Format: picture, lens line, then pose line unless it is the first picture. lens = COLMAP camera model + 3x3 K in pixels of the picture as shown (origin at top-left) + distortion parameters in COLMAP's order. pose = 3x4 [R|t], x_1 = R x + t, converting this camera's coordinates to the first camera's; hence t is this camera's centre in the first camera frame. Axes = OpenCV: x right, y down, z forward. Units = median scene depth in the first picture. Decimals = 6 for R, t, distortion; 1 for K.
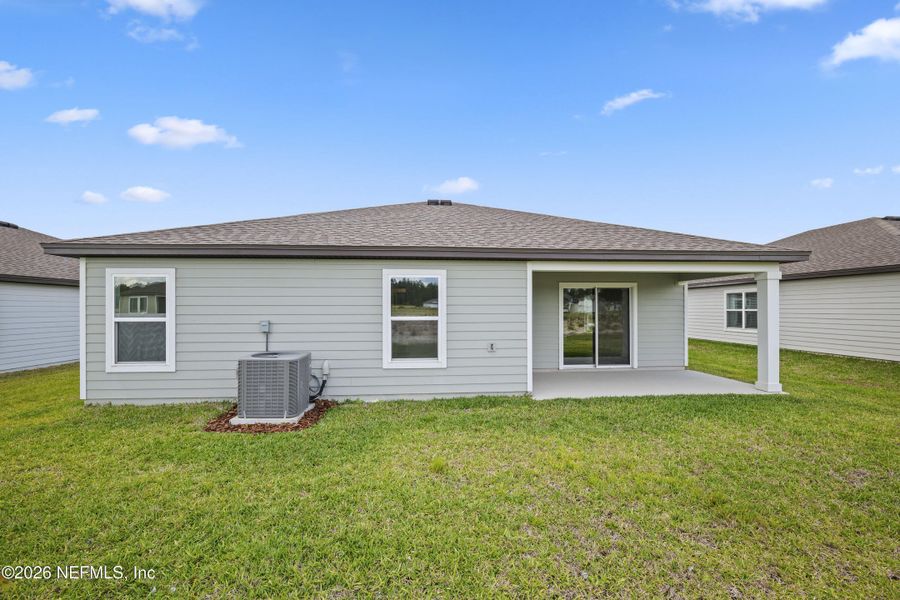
lens RADIAL K [[374.6, 0, 453.1], [0, 374.6, 312.4], [0, 0, 1]] dist [-0.011468, -0.000034]
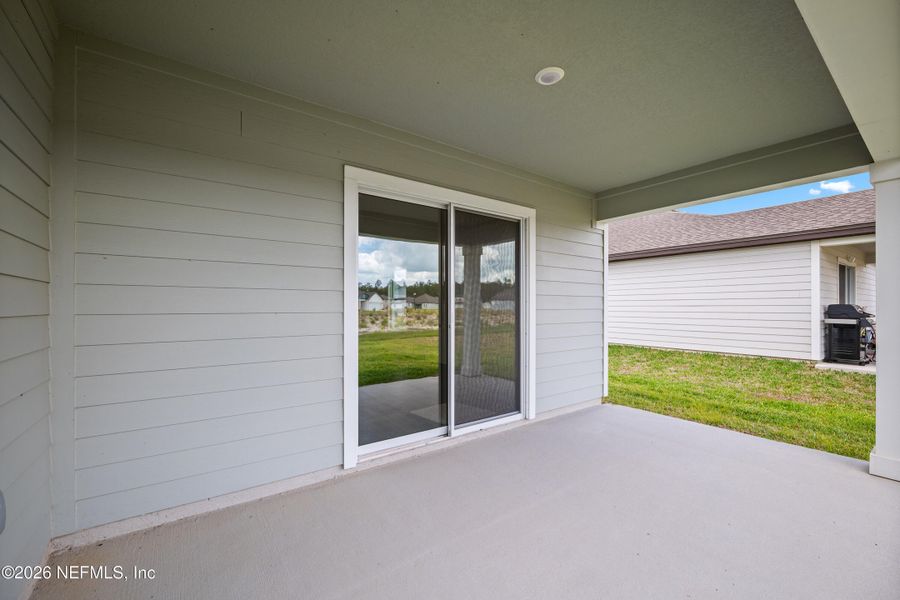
lens RADIAL K [[374.6, 0, 453.1], [0, 374.6, 312.4], [0, 0, 1]] dist [-0.011468, -0.000034]
pose [[0.834144, -0.004968, 0.551525, 0.191011], [0.003652, 0.999987, 0.003483, 0.031009], [-0.551535, -0.000891, 0.834151, 0.704490]]
